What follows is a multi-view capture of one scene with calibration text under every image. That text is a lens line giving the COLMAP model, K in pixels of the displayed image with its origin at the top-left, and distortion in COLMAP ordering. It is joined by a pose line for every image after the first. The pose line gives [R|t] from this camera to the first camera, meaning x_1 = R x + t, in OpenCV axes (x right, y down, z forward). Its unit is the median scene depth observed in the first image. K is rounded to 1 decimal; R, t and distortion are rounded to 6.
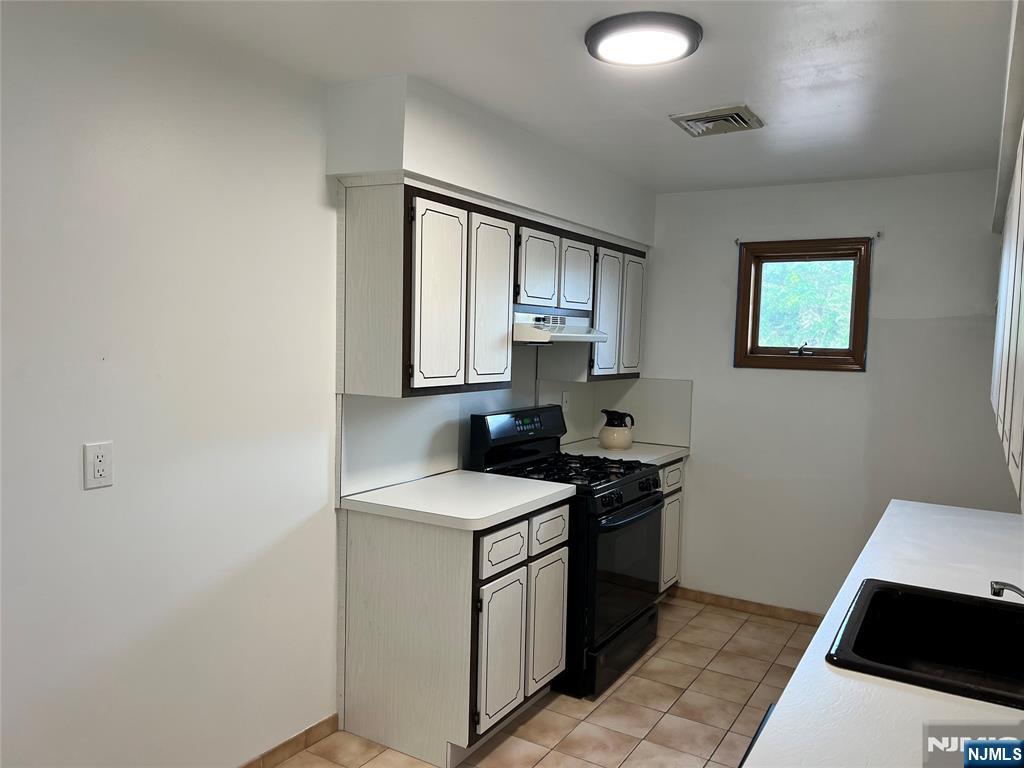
lens RADIAL K [[772.8, 0, 512.0], [0, 772.8, 384.0], [0, 0, 1]] dist [0.099073, -0.103152]
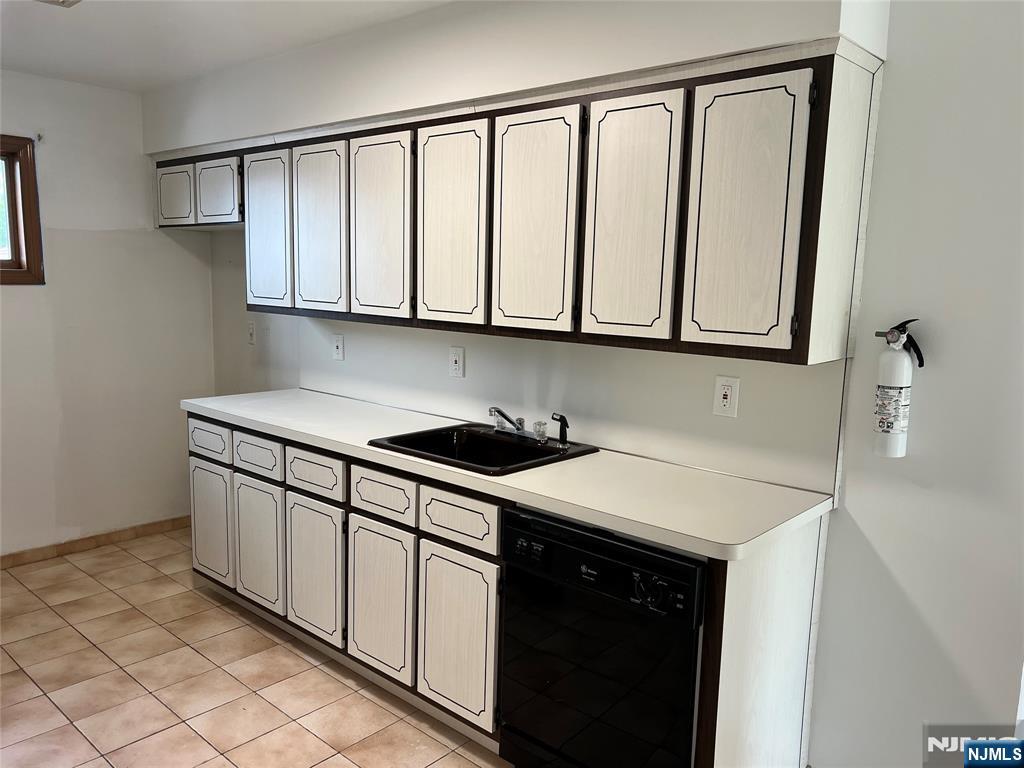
lens RADIAL K [[772.8, 0, 512.0], [0, 772.8, 384.0], [0, 0, 1]] dist [0.099073, -0.103152]
pose [[0.196986, -0.155232, 0.968039, -0.397897], [0.041962, 0.987816, 0.149865, -0.017539], [-0.979508, 0.011099, 0.201100, 0.268926]]
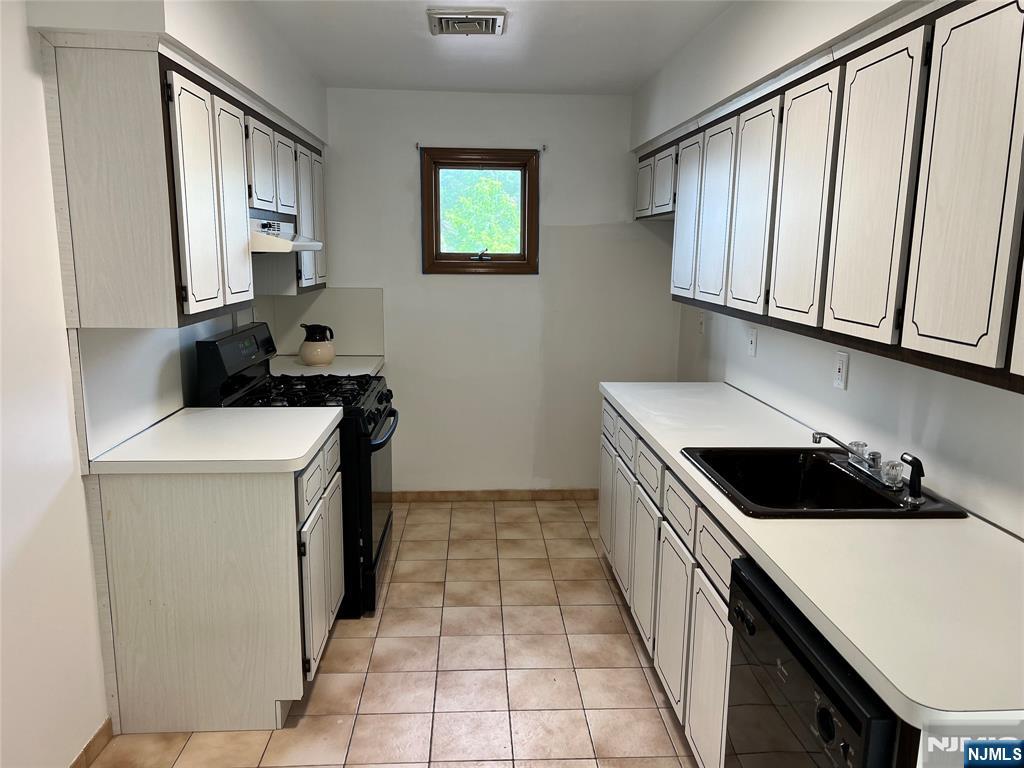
lens RADIAL K [[772.8, 0, 512.0], [0, 772.8, 384.0], [0, 0, 1]] dist [0.099073, -0.103152]
pose [[0.830679, -0.114594, 0.544831, -0.216541], [0.046037, 0.989375, 0.137905, -0.014913], [-0.554845, -0.089472, 0.827129, 0.089079]]
